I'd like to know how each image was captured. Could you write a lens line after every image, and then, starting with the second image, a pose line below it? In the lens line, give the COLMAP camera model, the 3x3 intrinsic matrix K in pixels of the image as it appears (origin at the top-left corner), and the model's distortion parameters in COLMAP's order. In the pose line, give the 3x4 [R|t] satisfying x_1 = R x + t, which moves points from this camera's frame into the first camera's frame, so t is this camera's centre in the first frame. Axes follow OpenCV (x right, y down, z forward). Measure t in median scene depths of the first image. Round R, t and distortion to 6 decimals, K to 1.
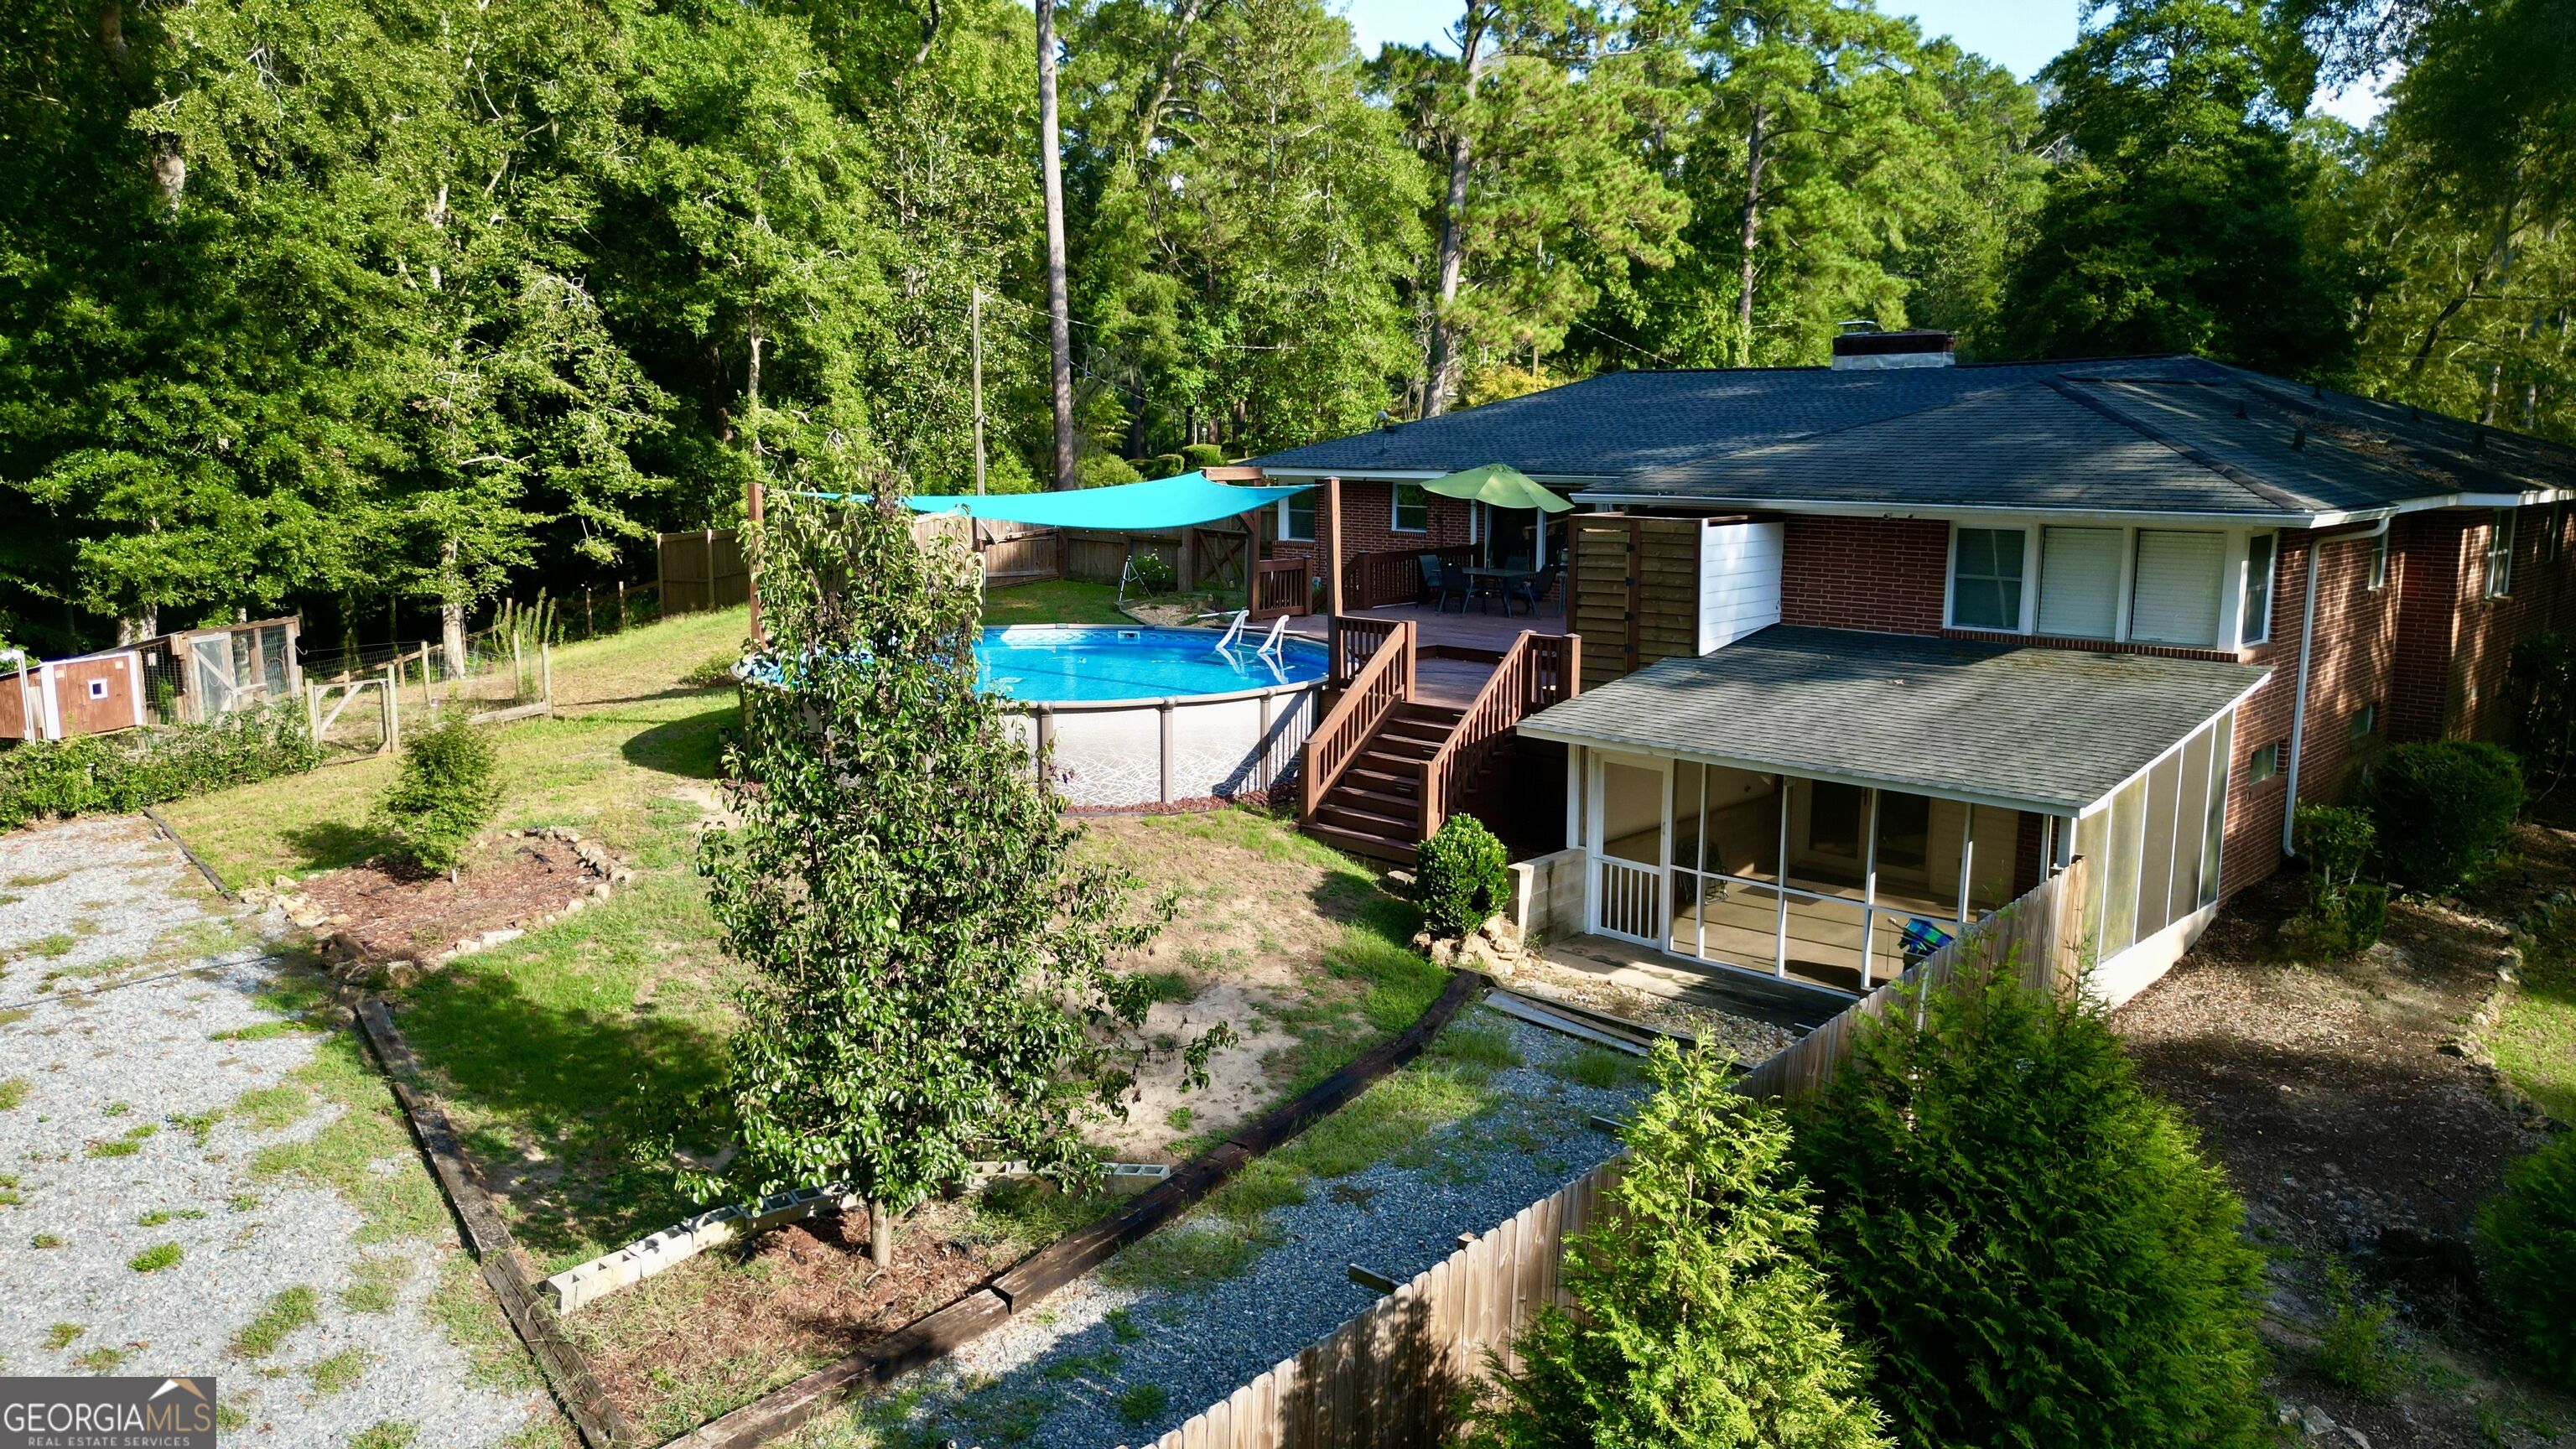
lens RADIAL K [[1803.3, 0, 1289.2], [0, 1803.3, 725.8], [0, 0, 1]] dist [0.057847, -0.056727]
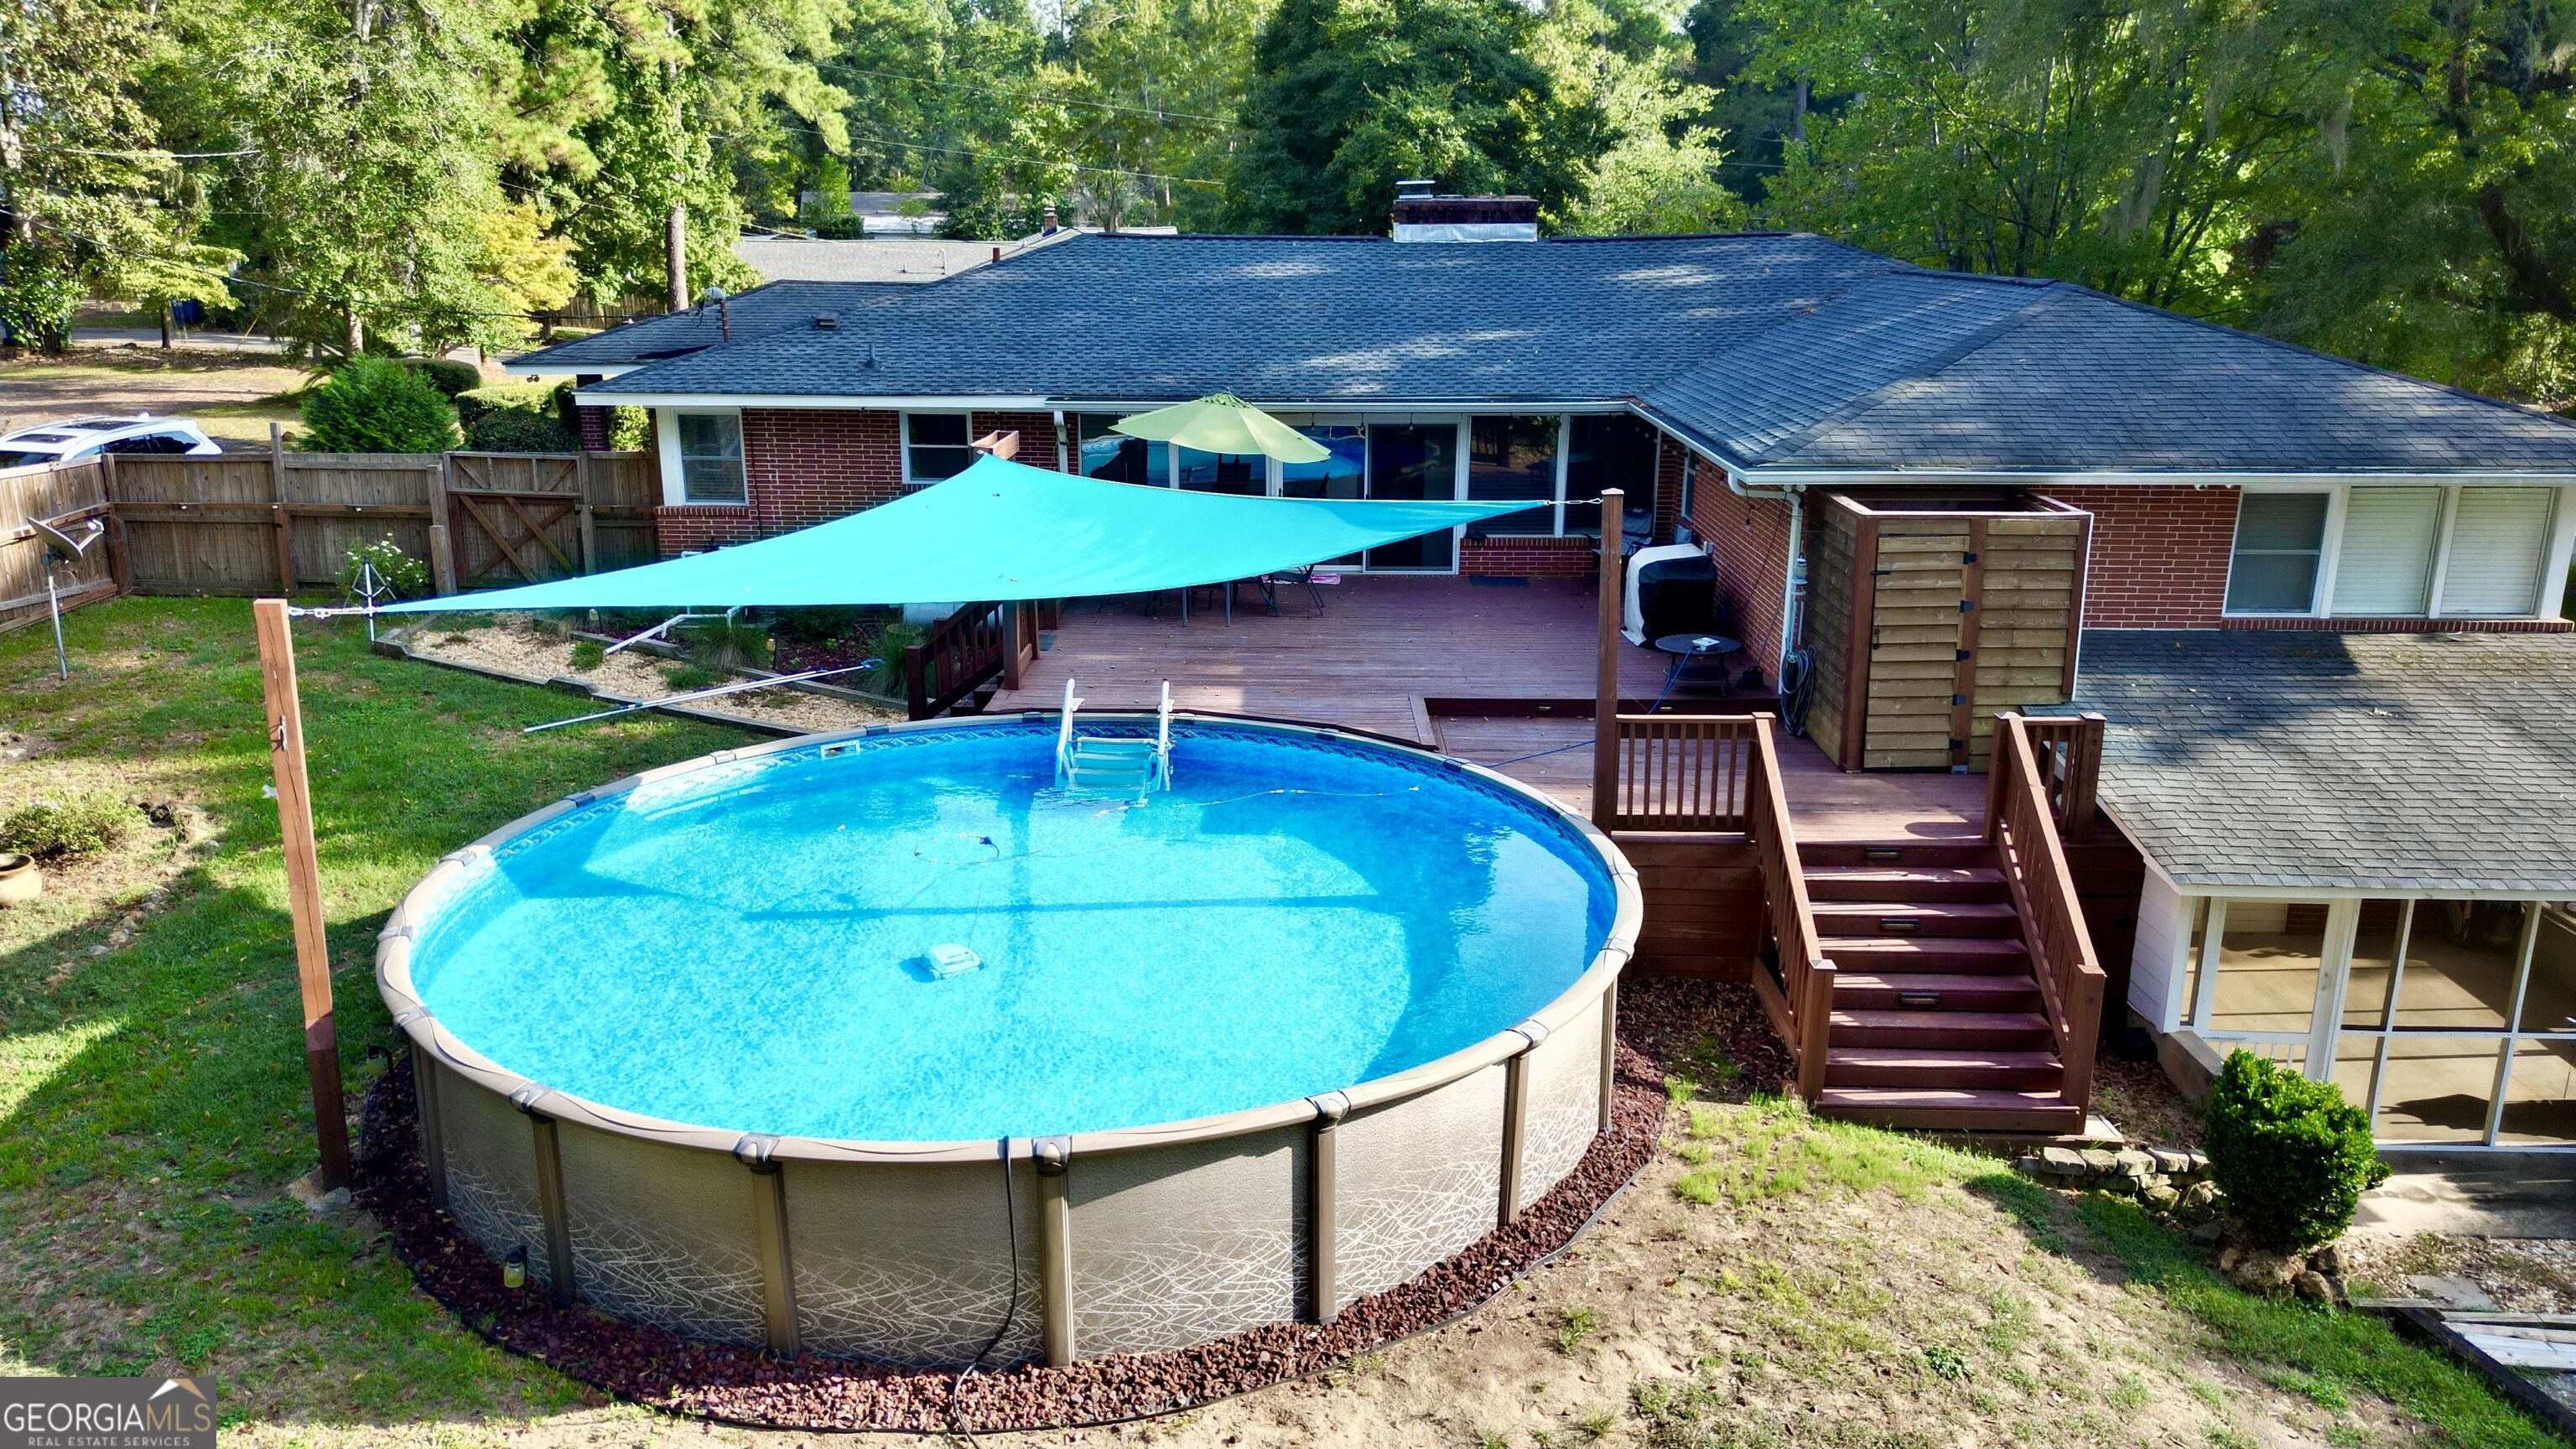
lens RADIAL K [[1803.3, 0, 1280.6], [0, 1803.3, 732.4], [0, 0, 1]] dist [0.057847, -0.056727]
pose [[0.737977, -0.183345, 0.649442, -0.376479], [0.111143, 0.982264, 0.151010, -0.134019], [-0.665611, -0.039261, 0.745266, 0.524014]]
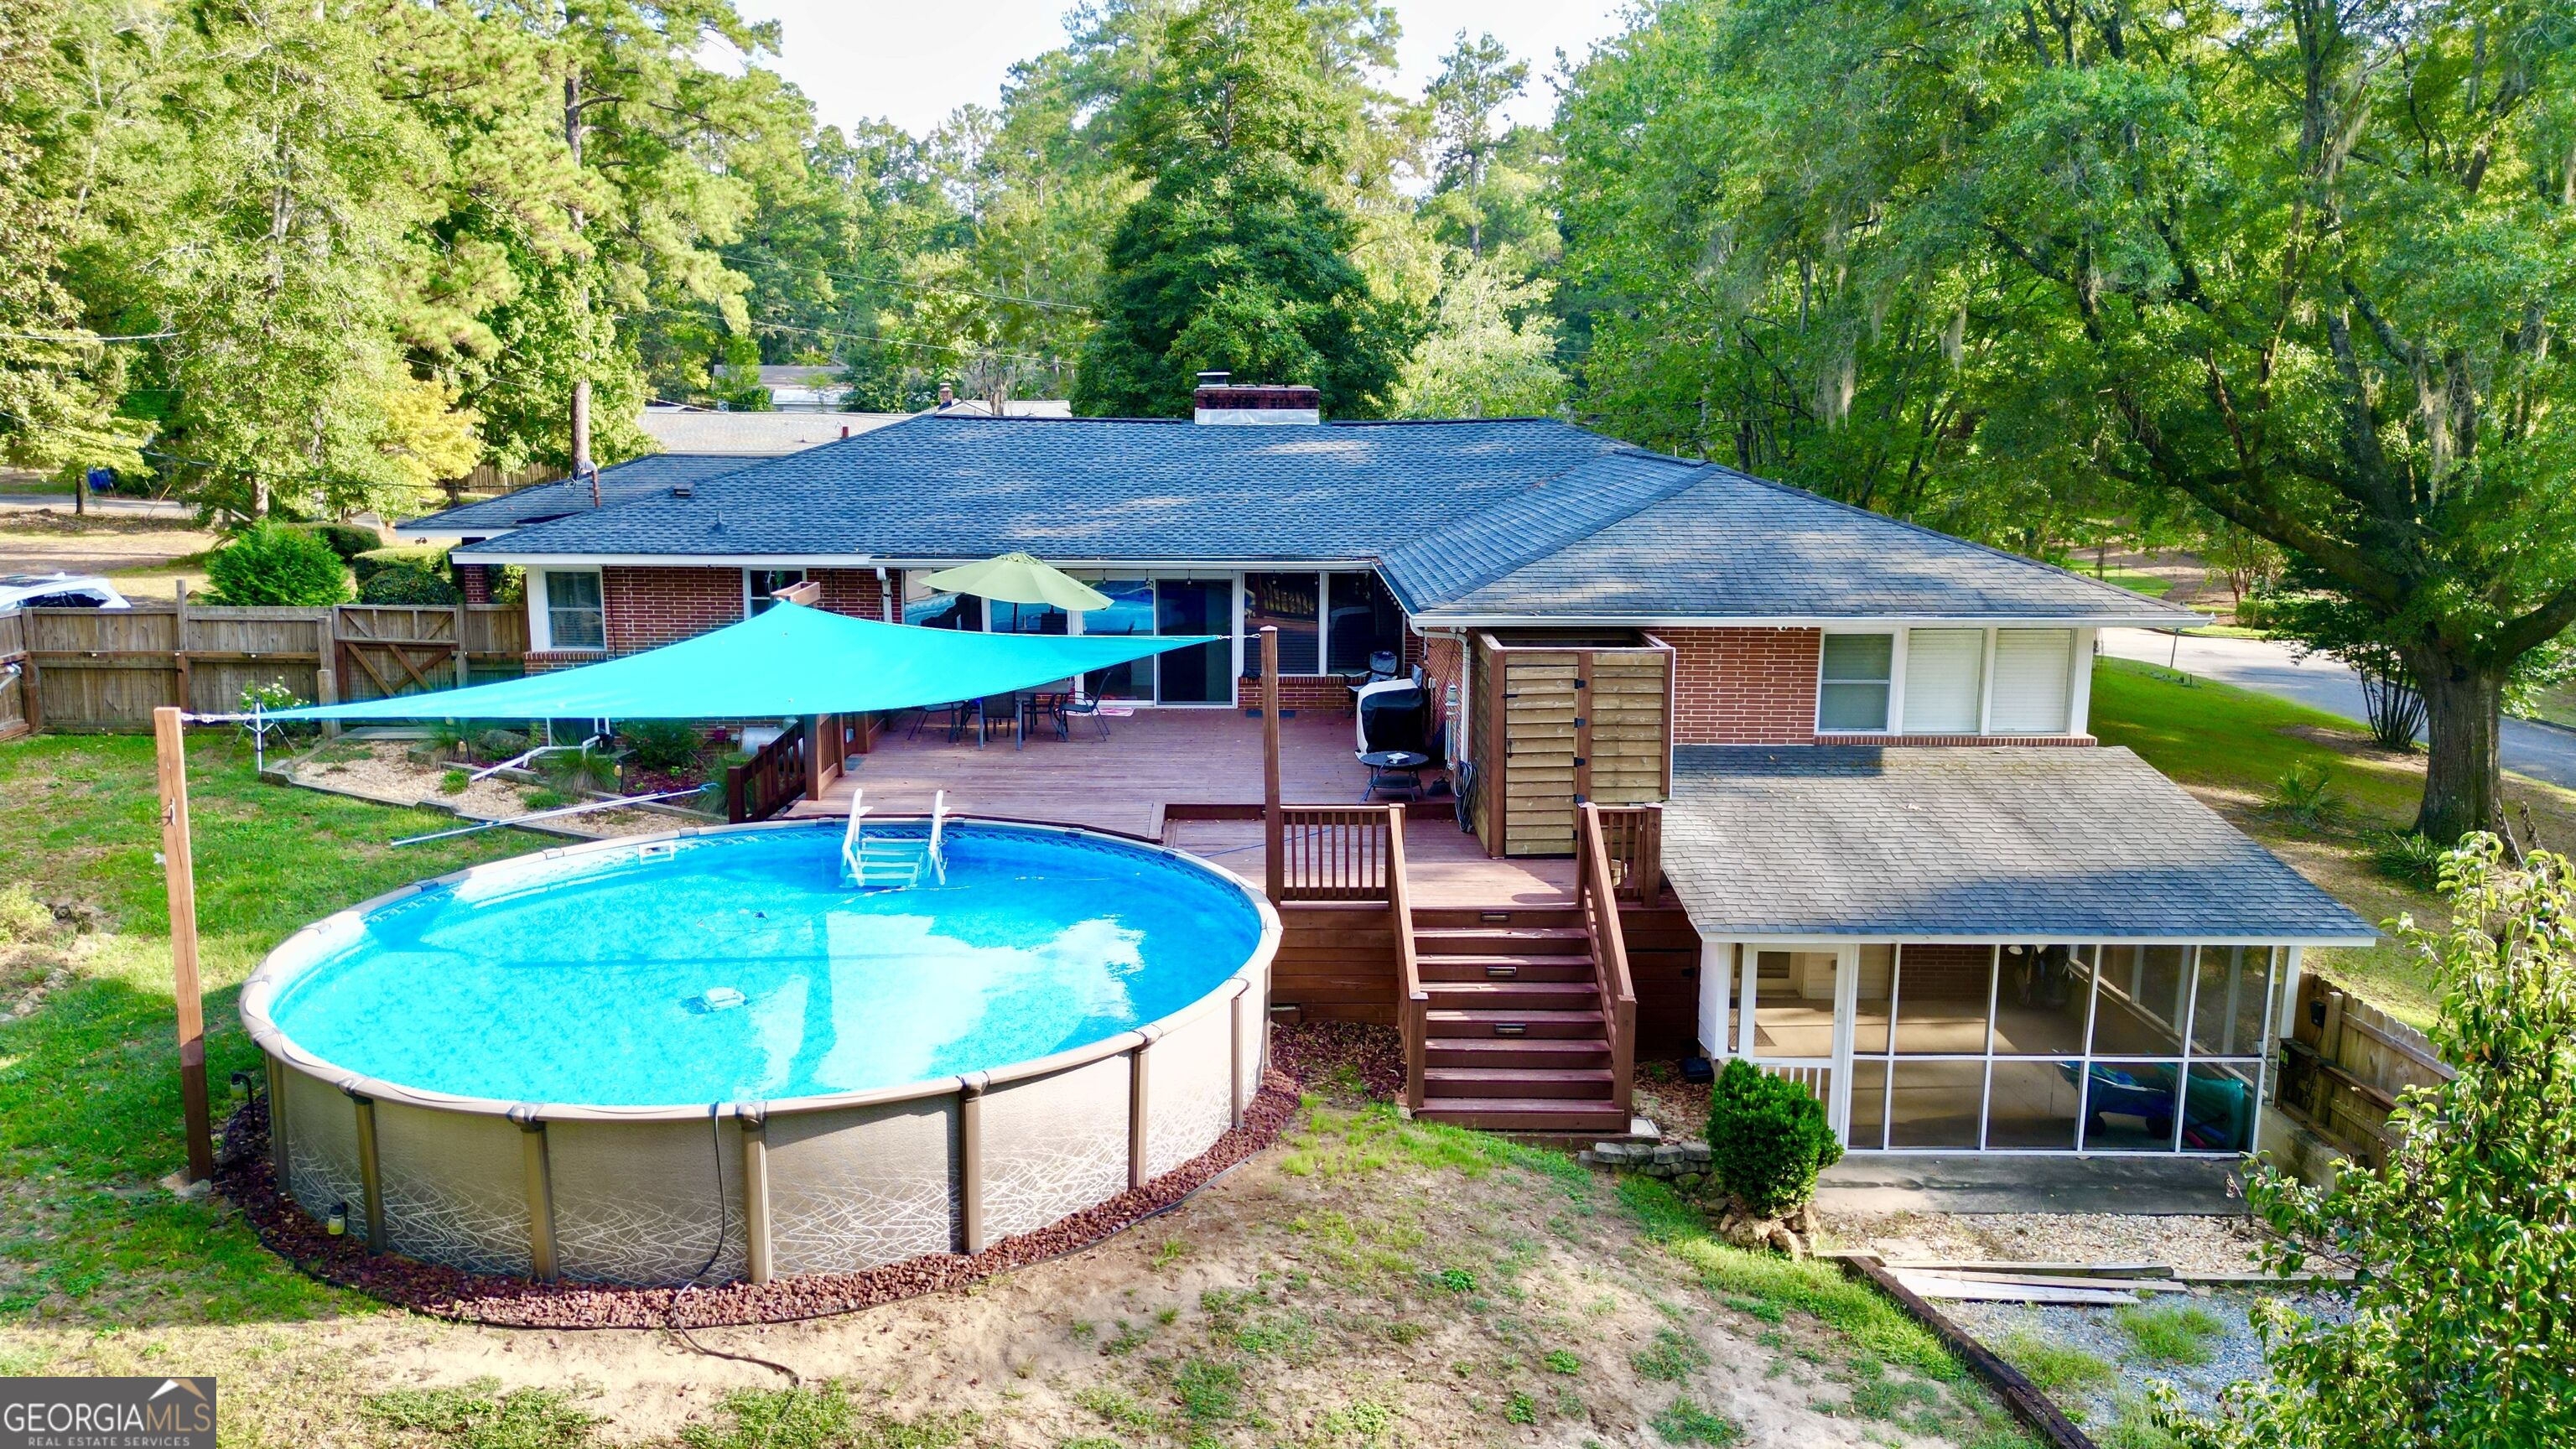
lens RADIAL K [[1803.3, 0, 1279.1], [0, 1803.3, 733.9], [0, 0, 1]] dist [0.057847, -0.056727]
pose [[0.709852, -0.128741, 0.692485, -0.408959], [0.112341, 0.991262, 0.069129, -0.120389], [-0.695334, 0.028723, 0.718112, 0.387115]]
